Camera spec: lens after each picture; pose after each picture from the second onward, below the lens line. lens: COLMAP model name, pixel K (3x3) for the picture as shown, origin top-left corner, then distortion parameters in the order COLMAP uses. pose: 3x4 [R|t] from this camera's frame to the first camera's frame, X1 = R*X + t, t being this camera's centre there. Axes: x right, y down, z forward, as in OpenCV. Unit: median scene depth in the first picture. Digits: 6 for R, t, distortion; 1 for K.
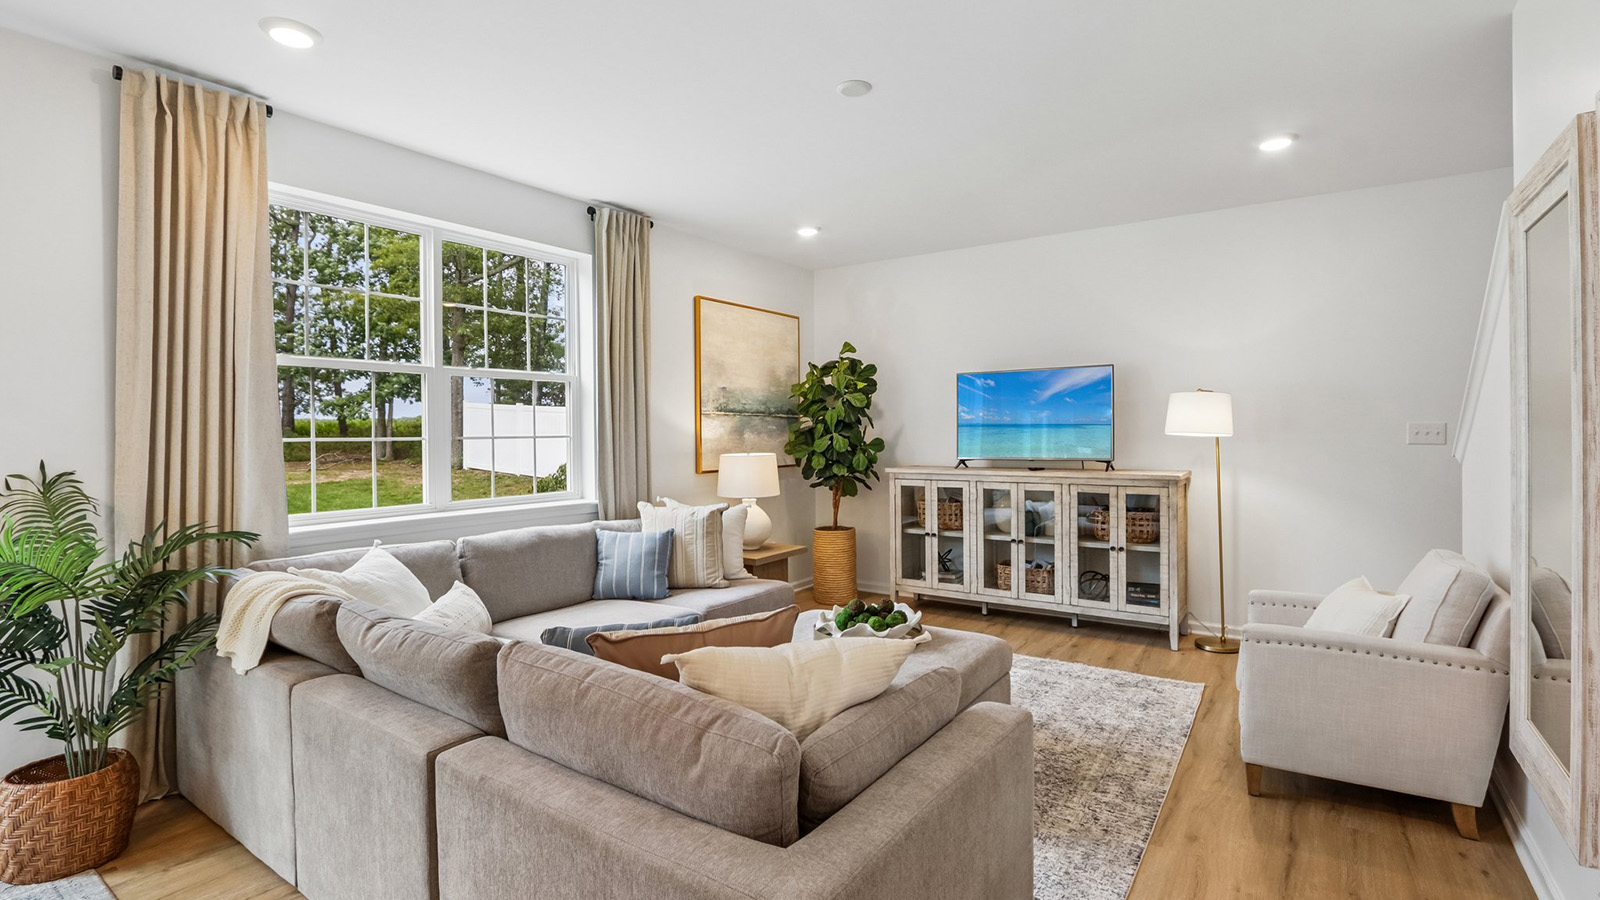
lens RADIAL K [[747.0, 0, 801.2], [0, 747.0, 445.7], [0, 0, 1]] dist [-0.012075, 0.000107]
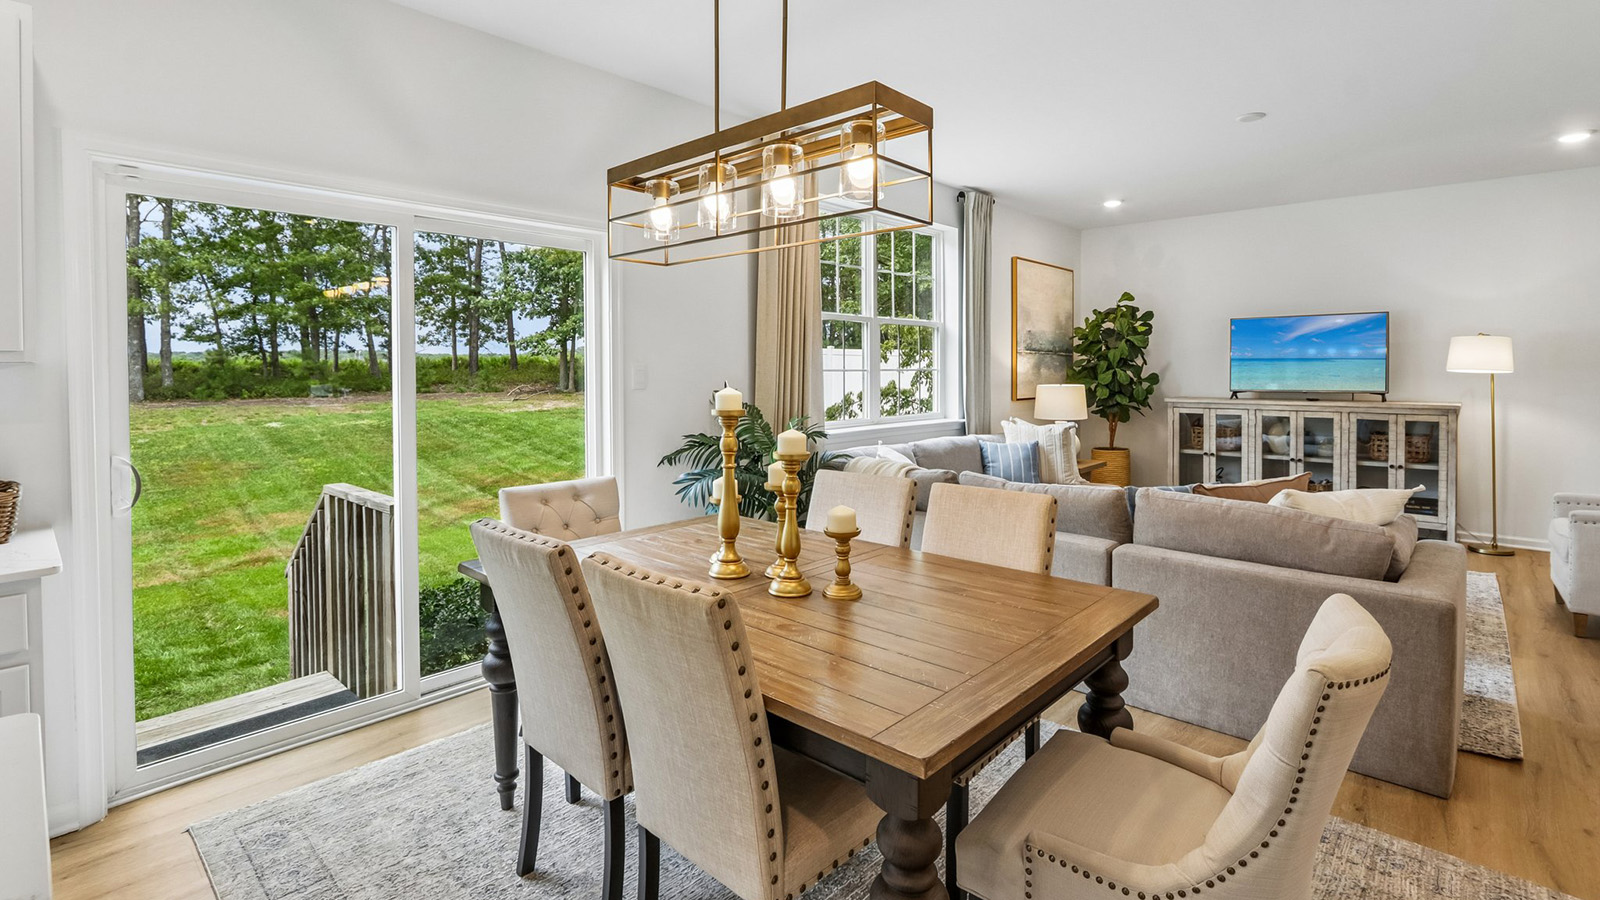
lens RADIAL K [[744.2, 0, 797.3], [0, 744.2, 384.8], [0, 0, 1]] dist [-0.013754, -0.000882]
pose [[0.989985, 0.008746, -0.140901, -0.329794], [-0.008289, 0.999958, 0.003828, 0.009811], [0.140928, -0.002622, 0.990016, -0.276784]]
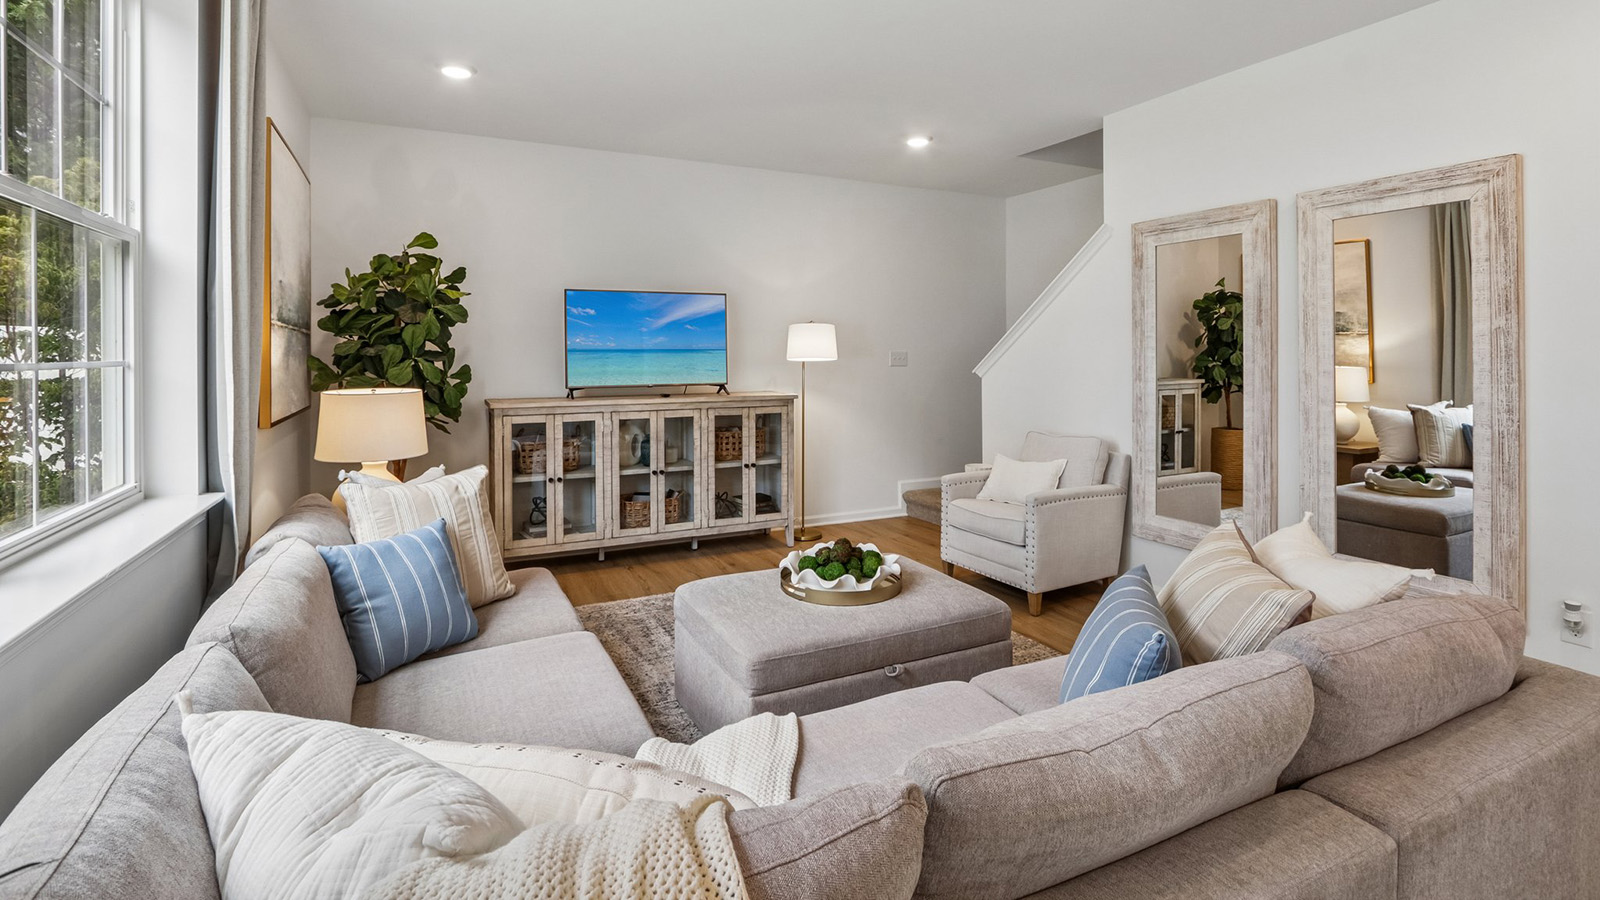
lens RADIAL K [[749.6, 0, 789.3], [0, 749.6, 357.1], [0, 0, 1]] dist [-0.000258, -0.000070]
pose [[0.482817, 0.006027, 0.875700, -0.460768], [0.017156, 0.999719, -0.016340, 0.000189], [-0.875553, 0.022913, 0.482578, 0.387471]]
